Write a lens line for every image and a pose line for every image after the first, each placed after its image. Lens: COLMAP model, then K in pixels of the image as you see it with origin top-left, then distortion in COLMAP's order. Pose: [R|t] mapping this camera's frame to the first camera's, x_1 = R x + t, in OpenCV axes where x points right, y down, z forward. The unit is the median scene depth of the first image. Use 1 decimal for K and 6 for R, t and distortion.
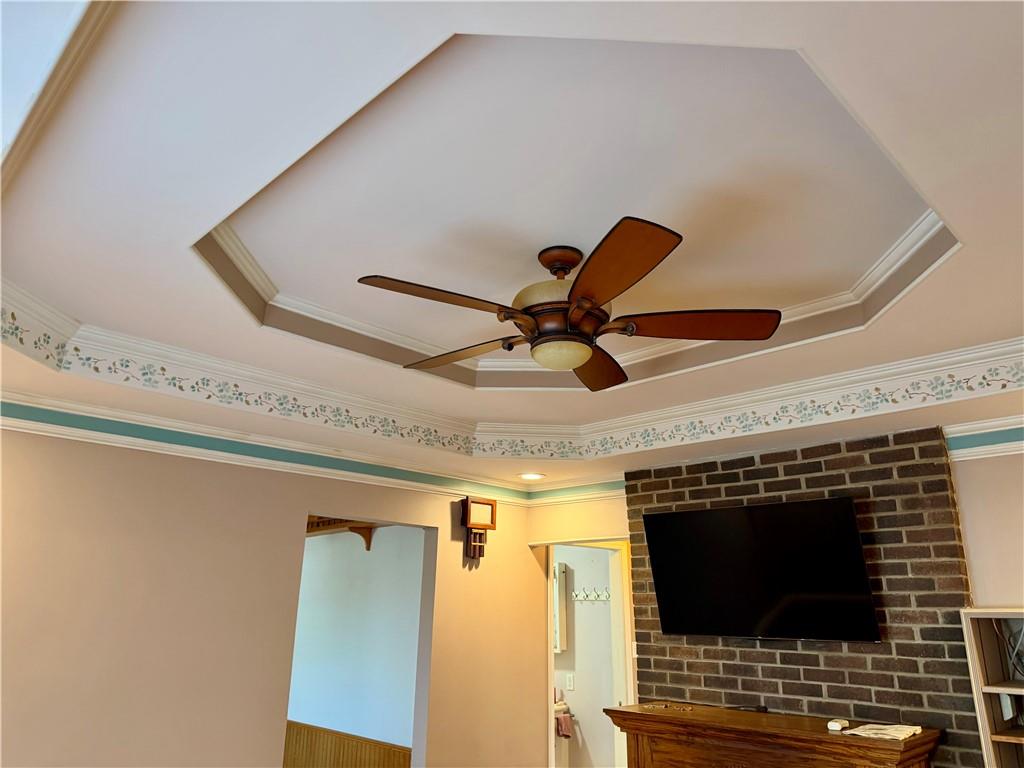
lens RADIAL K [[715.2, 0, 510.4], [0, 715.2, 386.1], [0, 0, 1]] dist [0.013928, -0.025493]
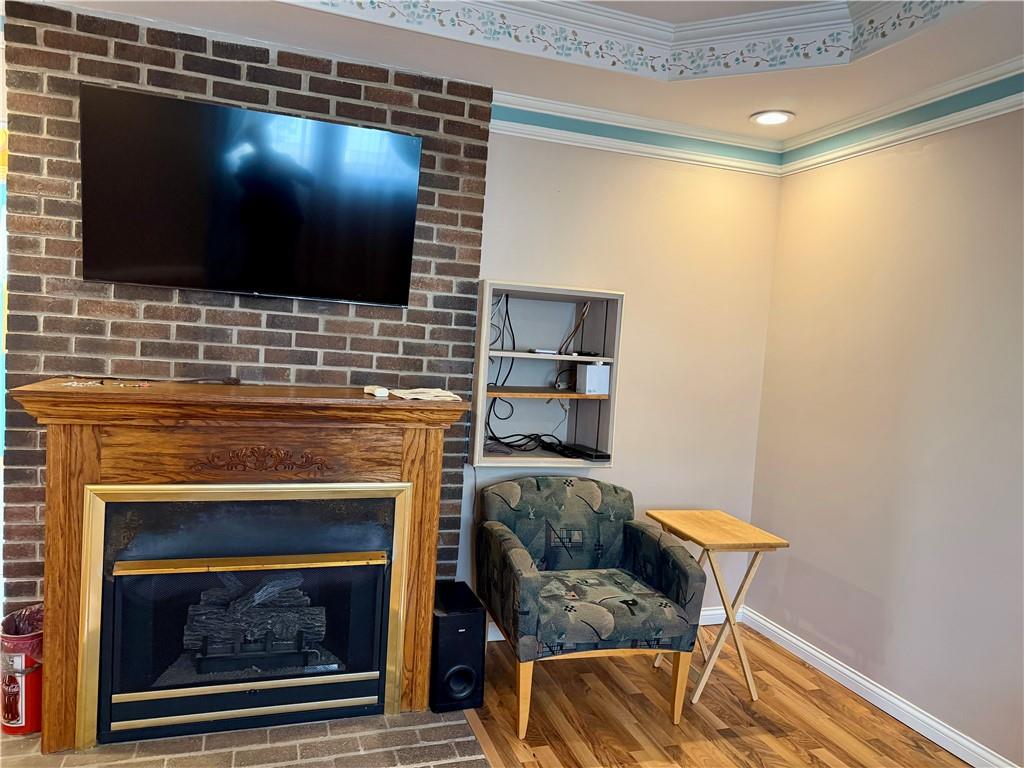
lens RADIAL K [[715.2, 0, 514.2], [0, 715.2, 395.0], [0, 0, 1]] dist [0.013928, -0.025493]
pose [[0.458908, -0.055248, 0.886764, -0.214144], [-0.328818, 0.916638, 0.227275, 0.192093], [-0.825398, -0.395882, 0.402486, 0.439360]]
